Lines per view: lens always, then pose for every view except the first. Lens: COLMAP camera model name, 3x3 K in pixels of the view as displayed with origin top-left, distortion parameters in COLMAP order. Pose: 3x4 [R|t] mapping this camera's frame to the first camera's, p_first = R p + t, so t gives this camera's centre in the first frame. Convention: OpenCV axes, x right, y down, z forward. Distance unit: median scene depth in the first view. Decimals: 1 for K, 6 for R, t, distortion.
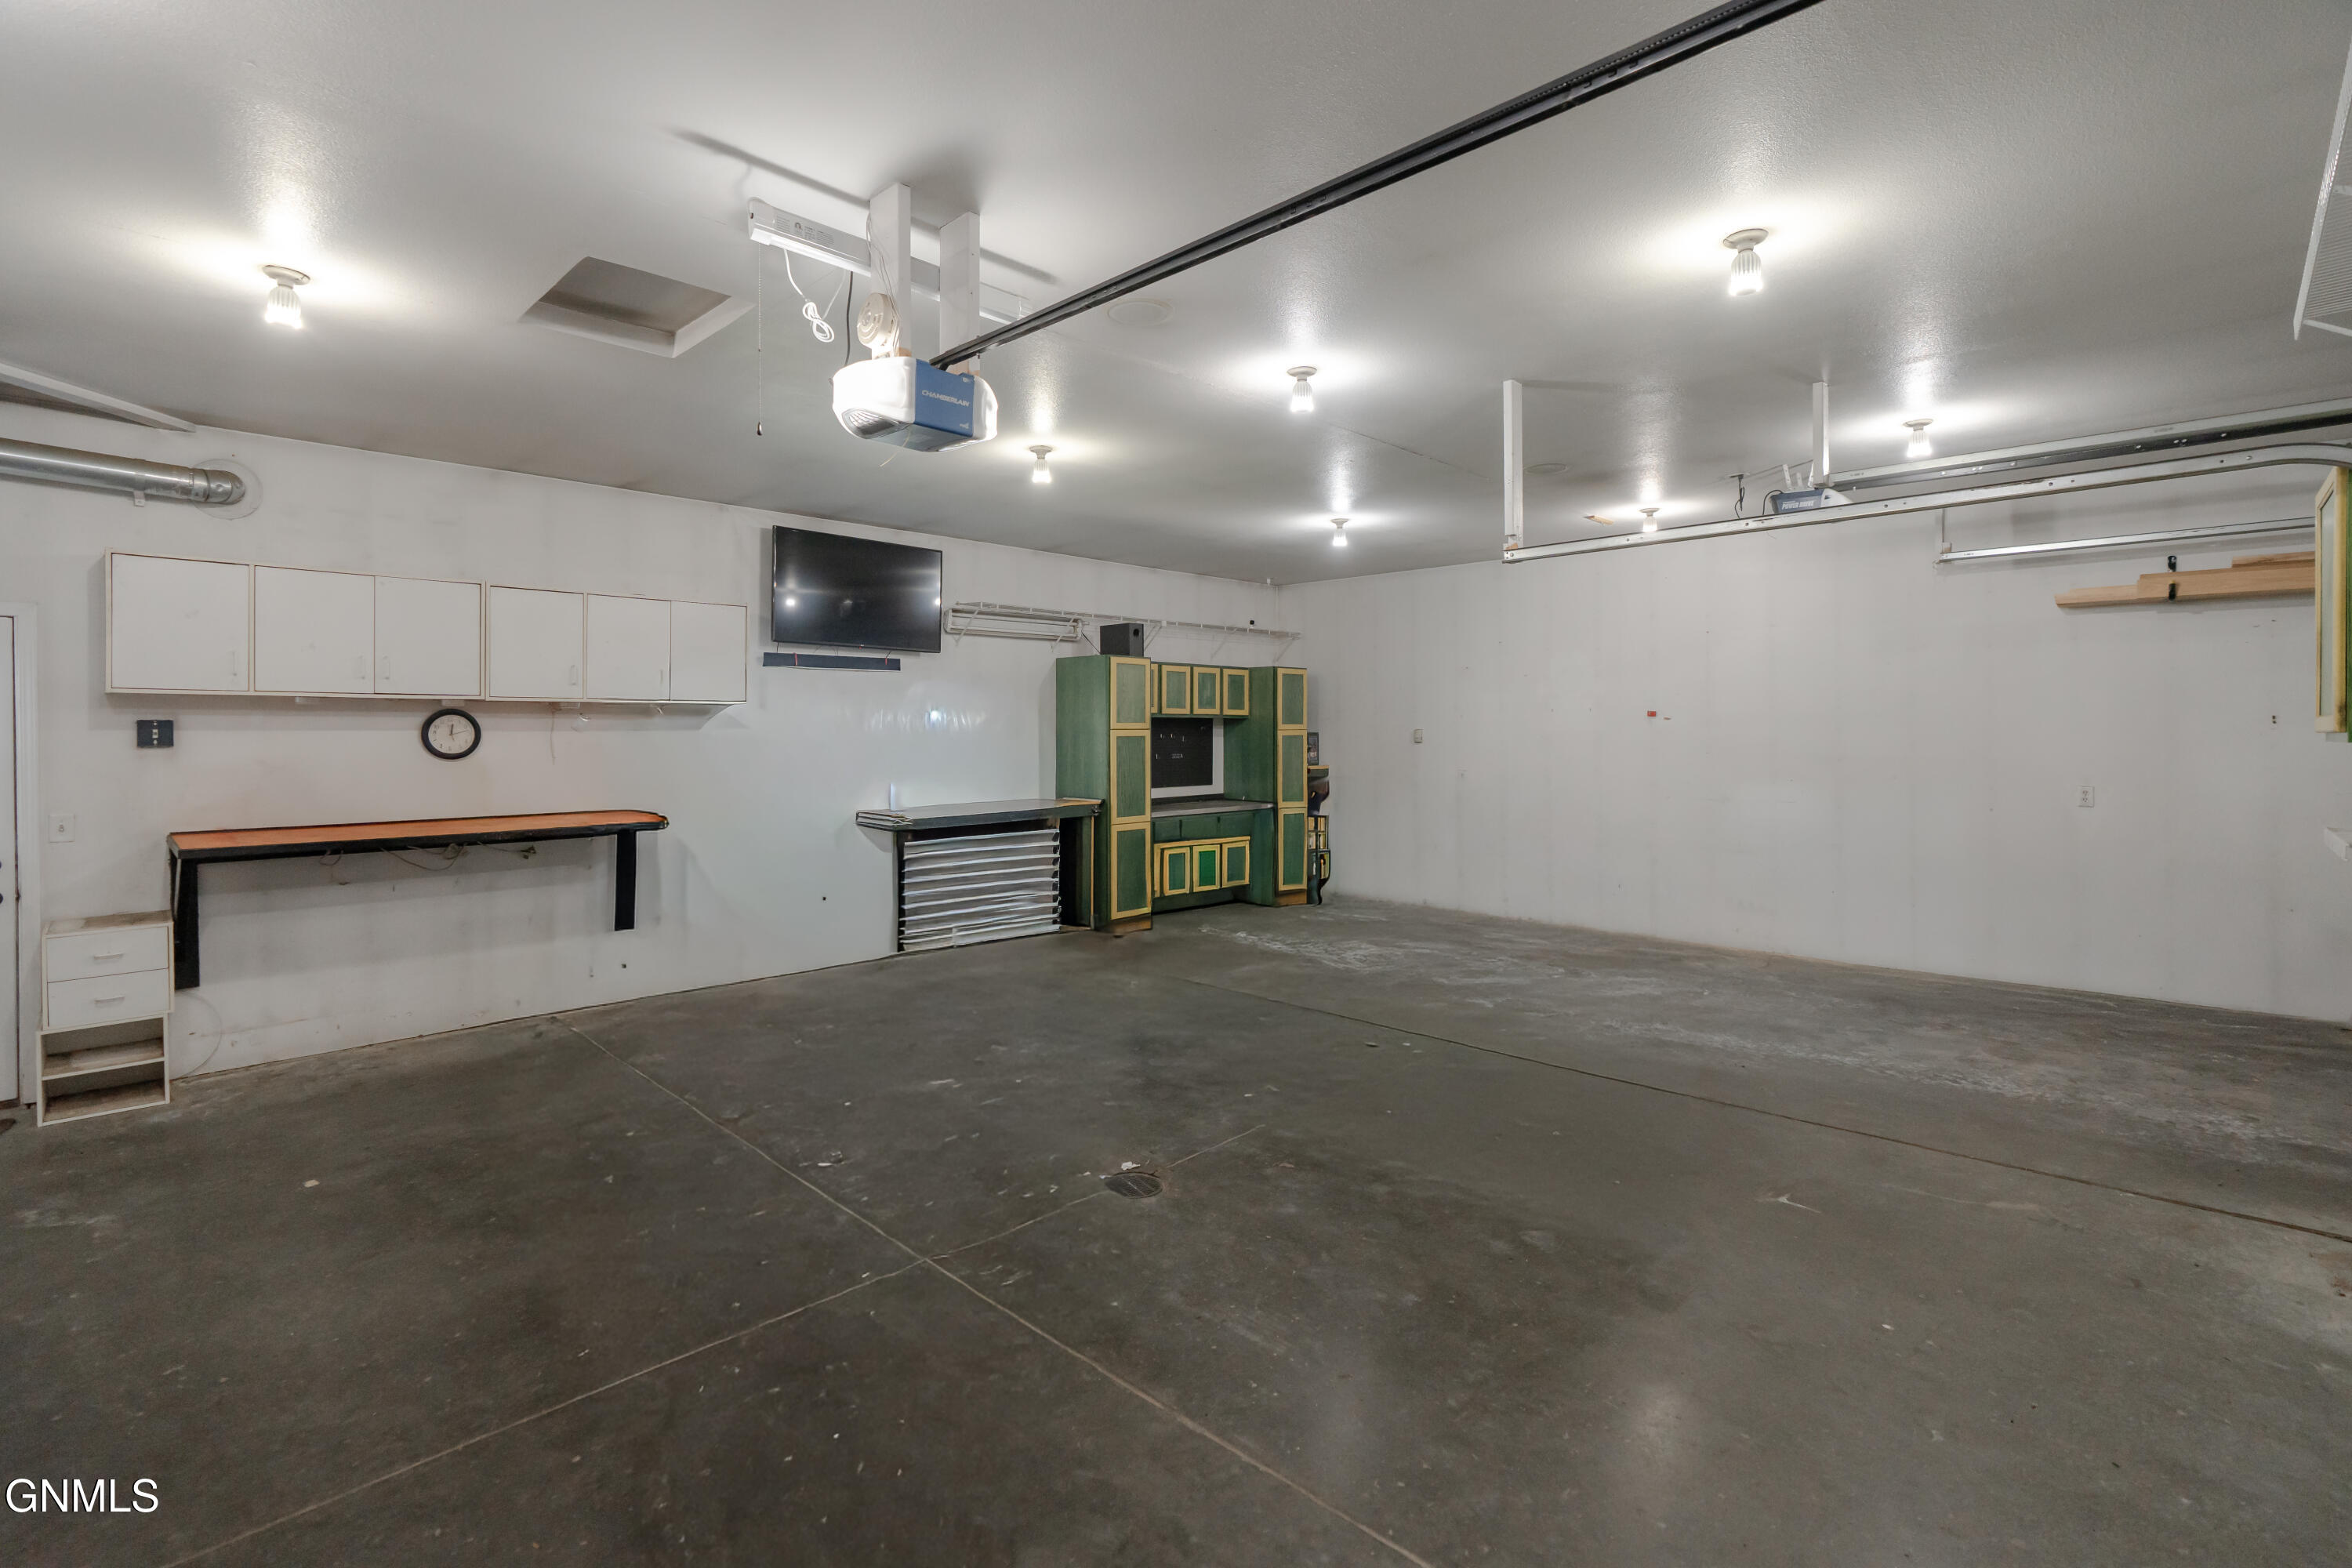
lens RADIAL K [[1083.9, 0, 1175.9], [0, 1083.9, 743.2], [0, 0, 1]] dist [0.000855, 0.001712]
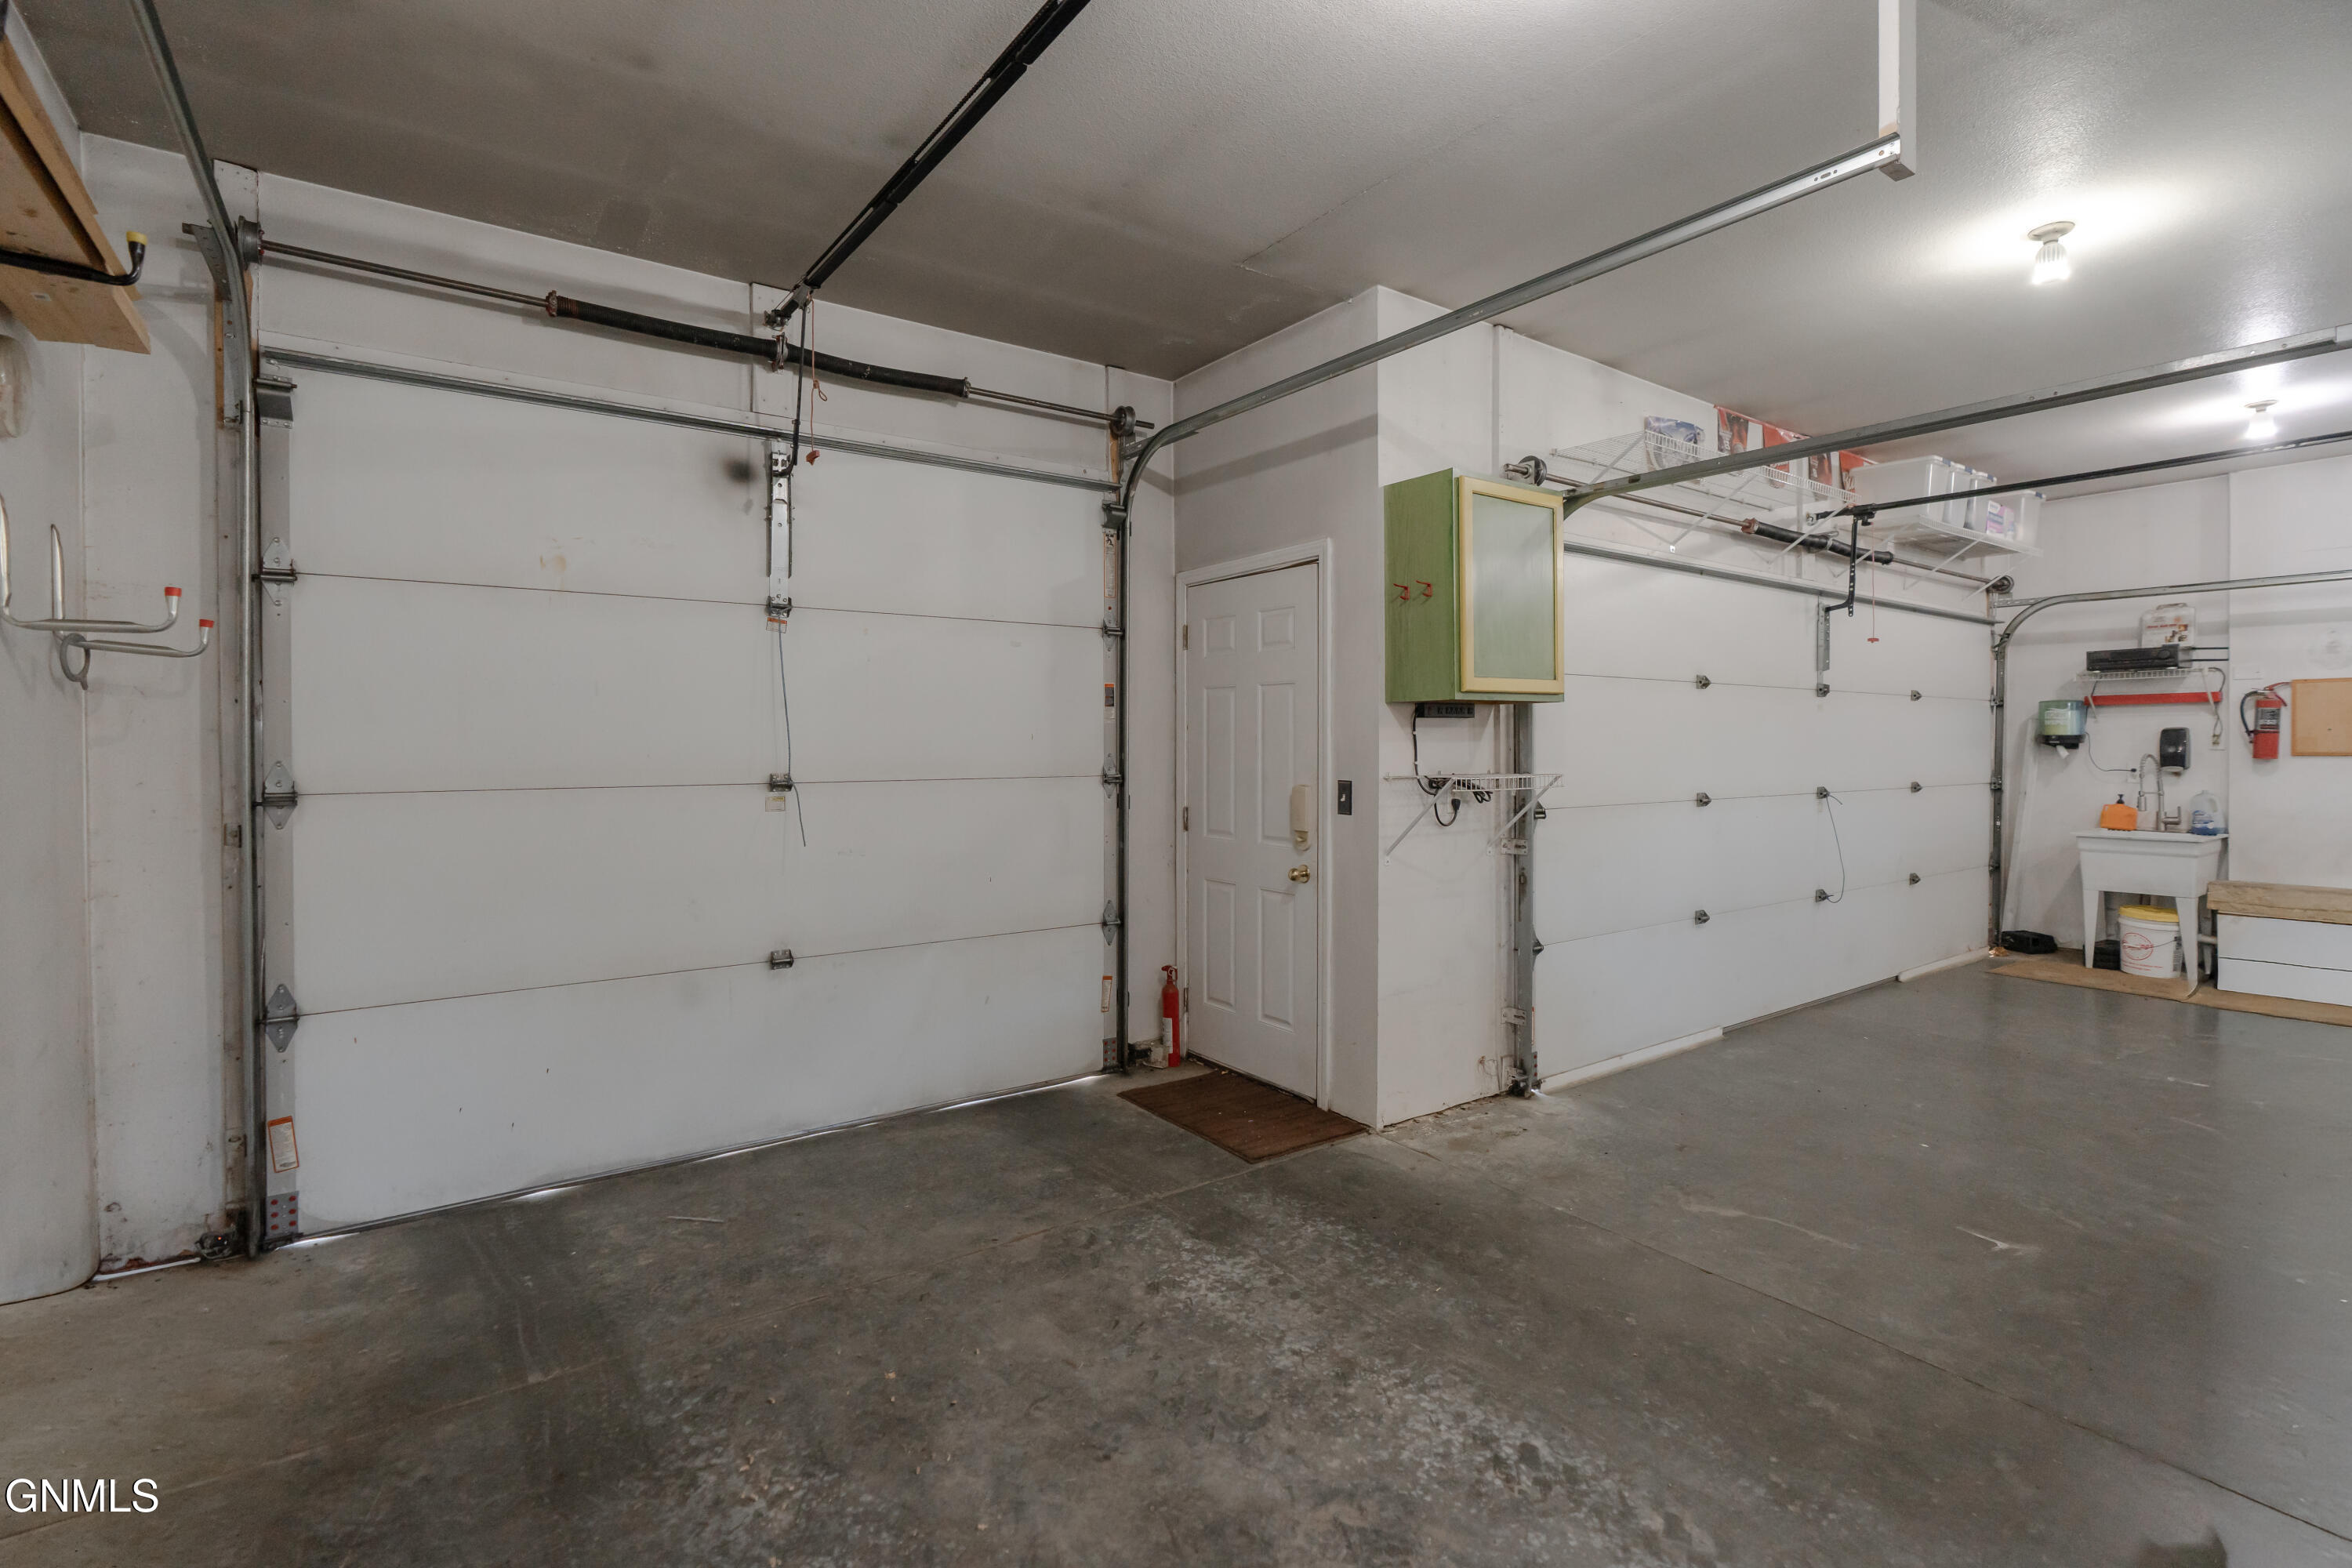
lens RADIAL K [[1096.7, 0, 1190.2], [0, 1096.7, 748.6], [0, 0, 1]] dist [-0.002364, 0.000521]
pose [[-0.985112, 0.016891, 0.171080, 1.030280], [0.021988, 0.999368, 0.027939, 0.016735], [-0.170500, 0.031284, -0.984861, 1.933064]]
